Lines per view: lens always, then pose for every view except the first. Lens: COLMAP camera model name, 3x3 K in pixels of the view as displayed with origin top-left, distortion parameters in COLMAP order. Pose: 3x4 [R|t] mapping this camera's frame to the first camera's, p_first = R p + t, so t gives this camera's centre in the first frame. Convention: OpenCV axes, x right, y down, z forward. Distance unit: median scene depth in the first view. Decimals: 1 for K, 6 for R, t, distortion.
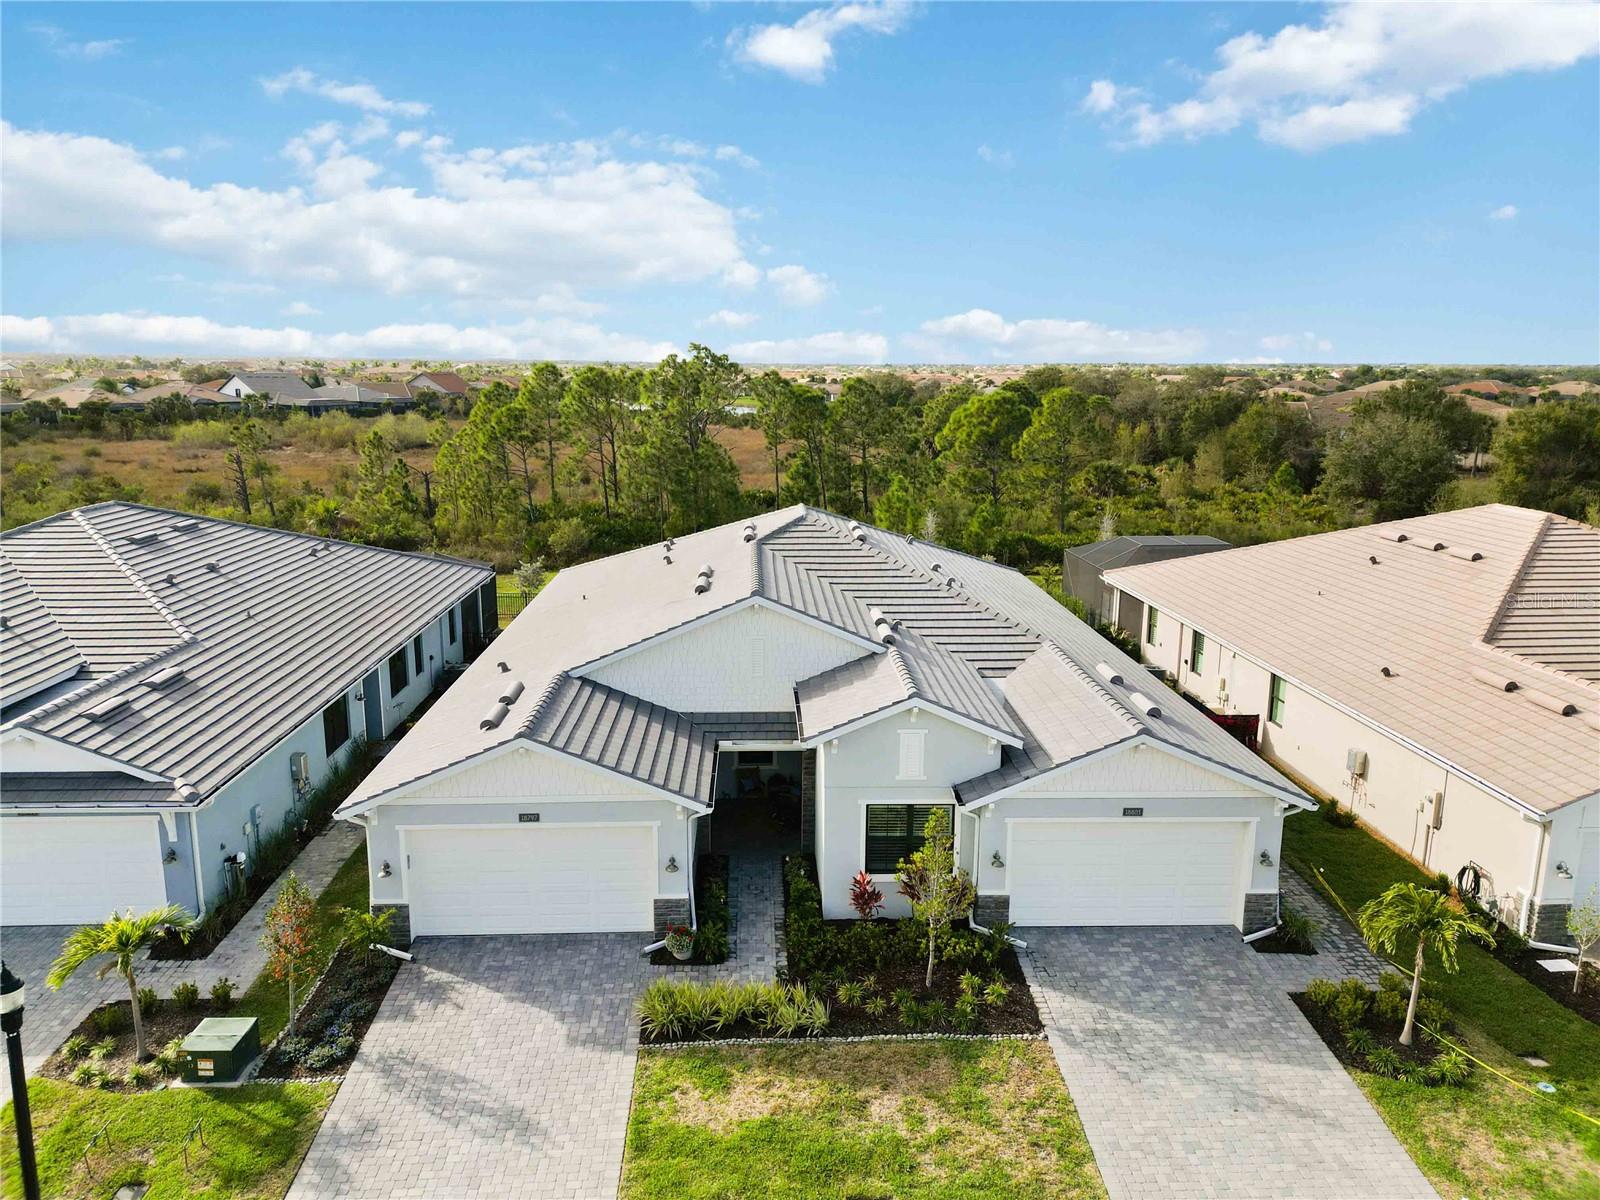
lens RADIAL K [[1112.4, 0, 800.1], [0, 1112.4, 600.4], [0, 0, 1]] dist [0.054537, -0.045287]
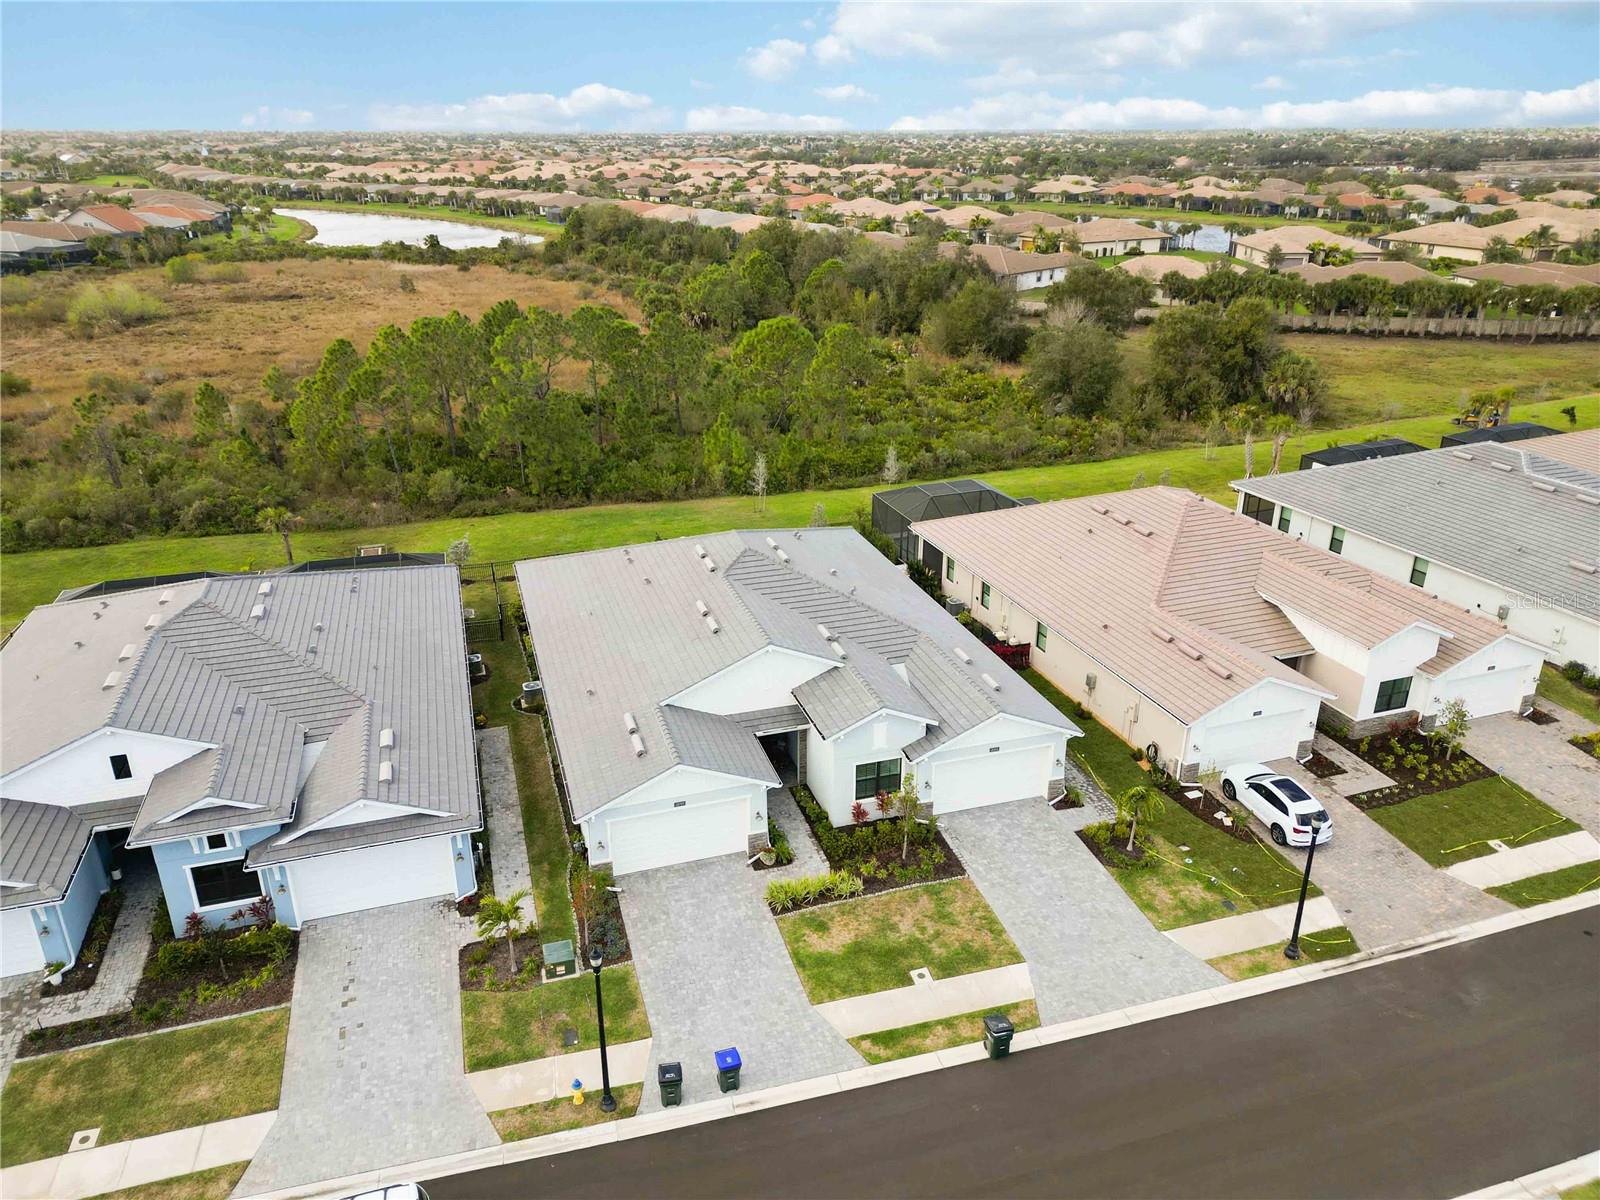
lens RADIAL K [[1112.4, 0, 798.7], [0, 1112.4, 597.9], [0, 0, 1]] dist [0.054537, -0.045287]
pose [[0.964046, -0.108835, 0.242424, -0.435037], [0.061832, 0.979114, 0.193681, -0.433481], [-0.258440, -0.171728, 0.950641, -0.630042]]
